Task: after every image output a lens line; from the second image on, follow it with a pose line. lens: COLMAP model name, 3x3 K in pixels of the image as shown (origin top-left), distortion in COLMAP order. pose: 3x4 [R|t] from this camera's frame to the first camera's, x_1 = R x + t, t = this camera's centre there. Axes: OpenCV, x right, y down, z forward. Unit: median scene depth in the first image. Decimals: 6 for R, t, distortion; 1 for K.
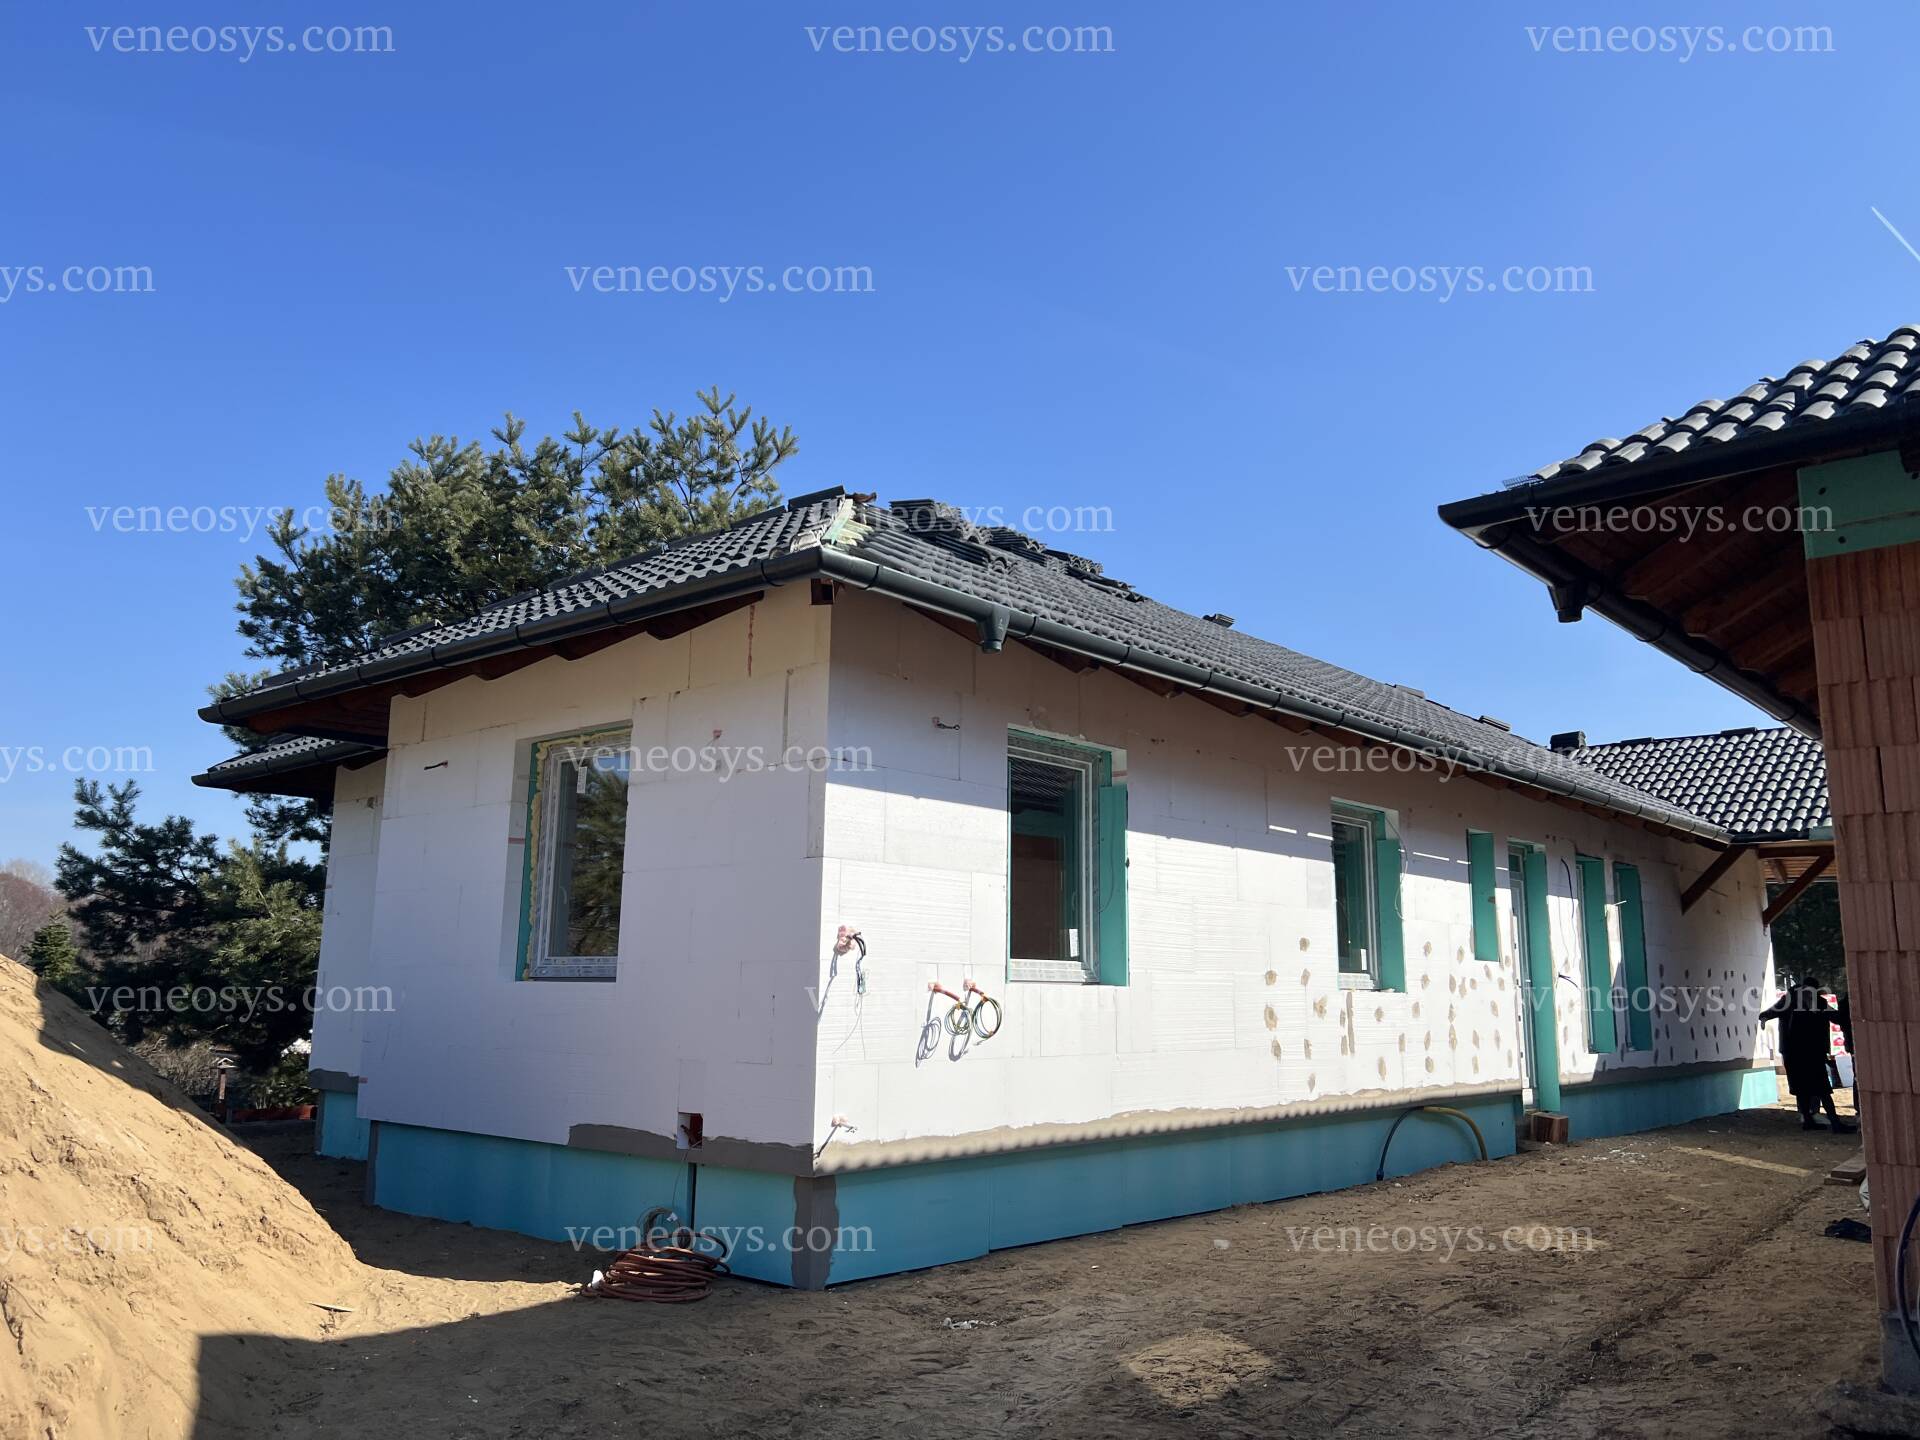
lens RADIAL K [[1466.4, 0, 960.0], [0, 1466.4, 720.0], [0, 0, 1]] dist [0.063995, -0.059010]
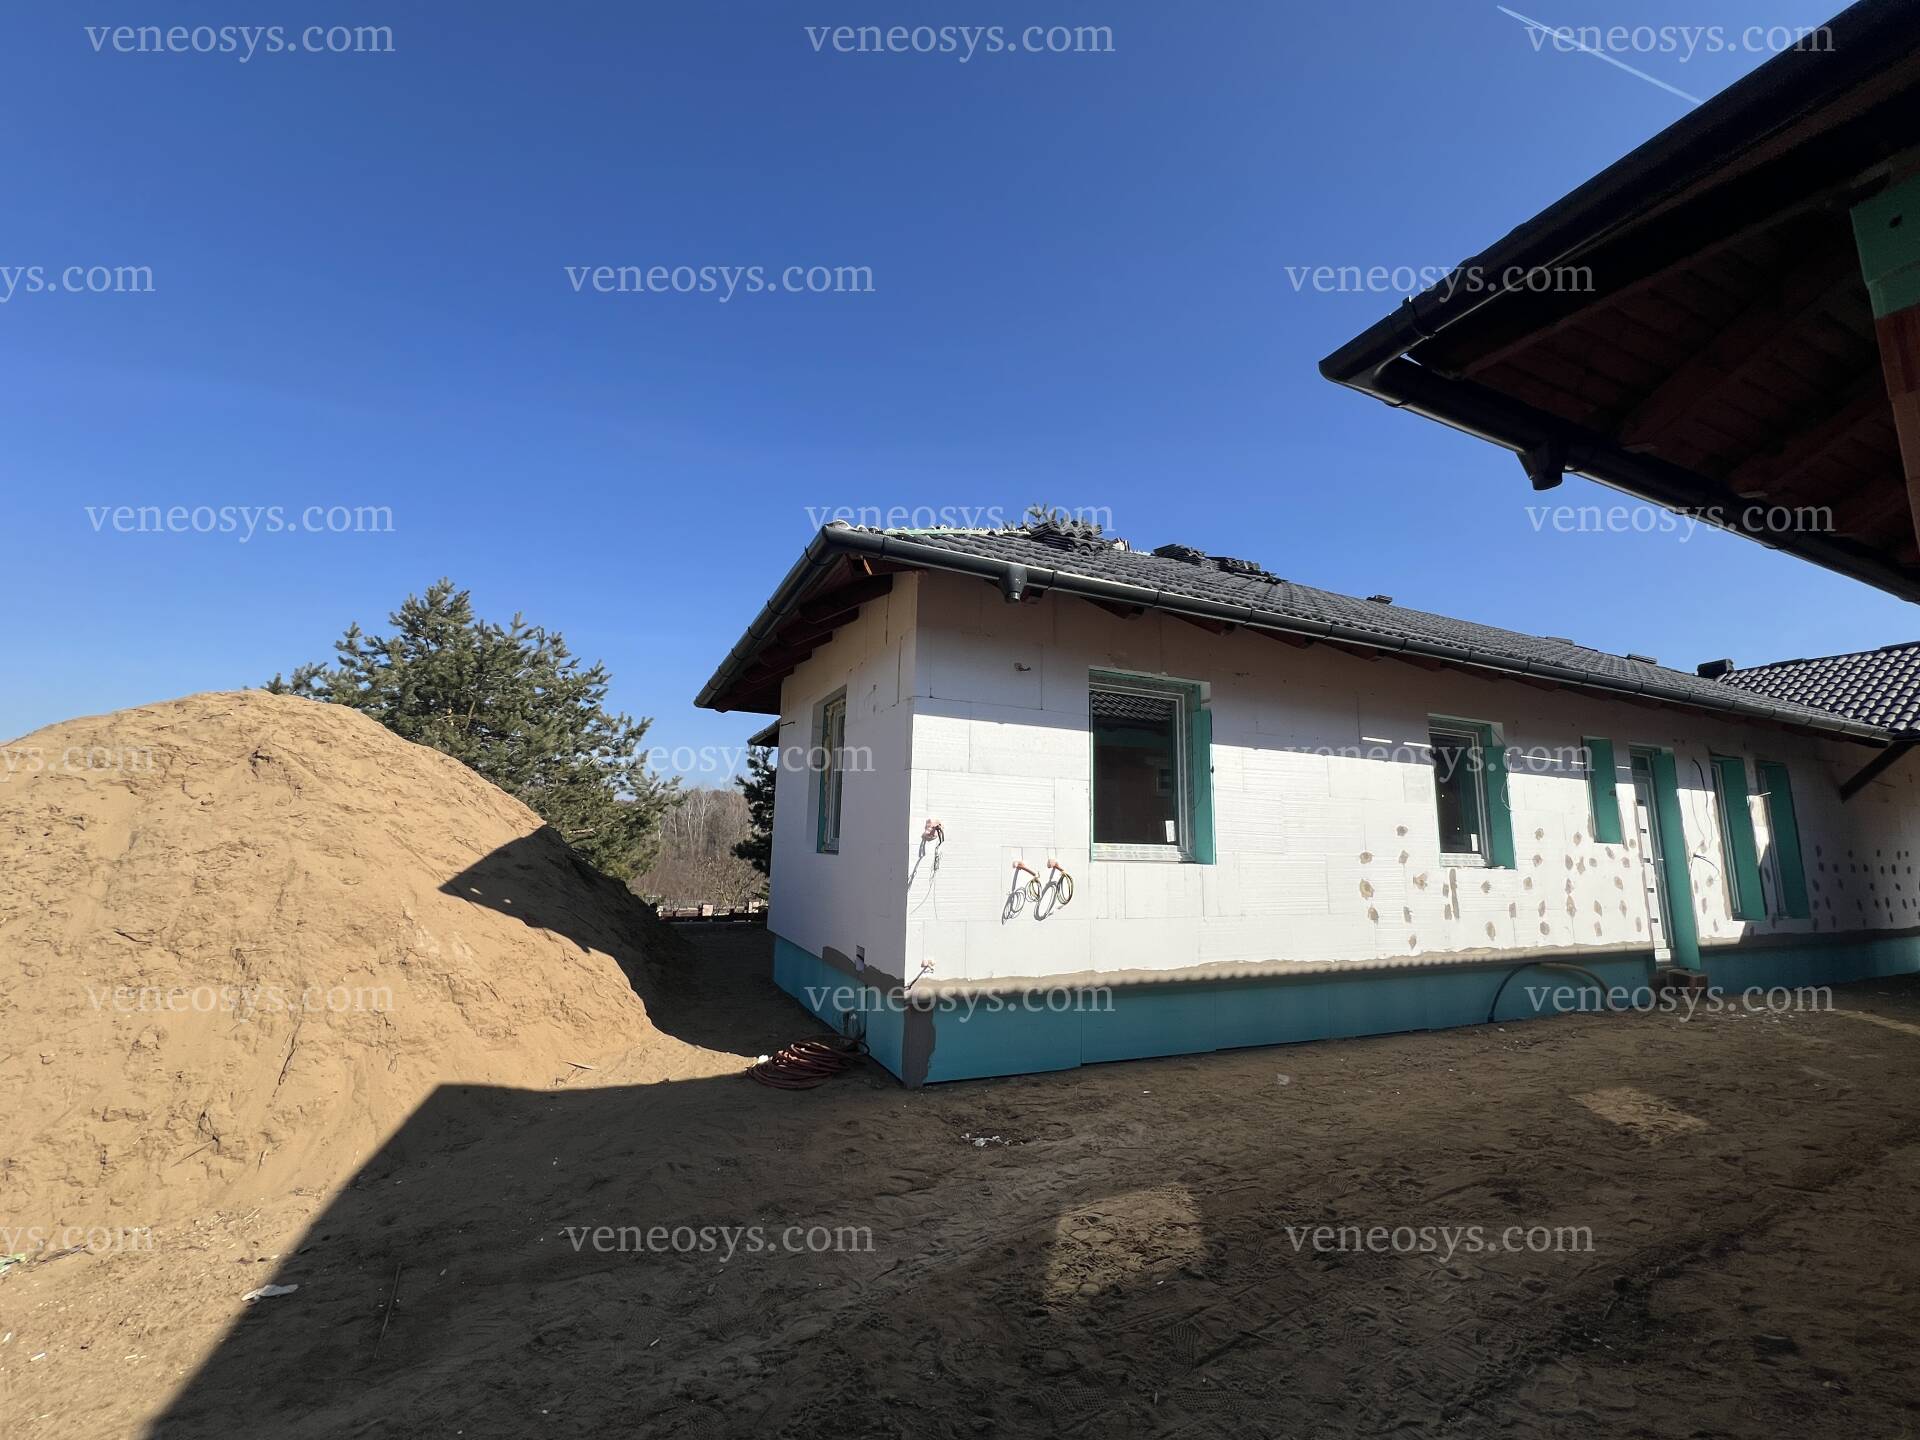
lens RADIAL K [[767.5, 0, 961.9], [0, 767.5, 713.8], [0, 0, 1]] dist [-0.000047, 0.000763]
pose [[0.911071, -0.058307, -0.408105, 0.182320], [0.060882, 0.998123, -0.006689, 0.038029], [0.407729, -0.018752, 0.912911, 0.281329]]
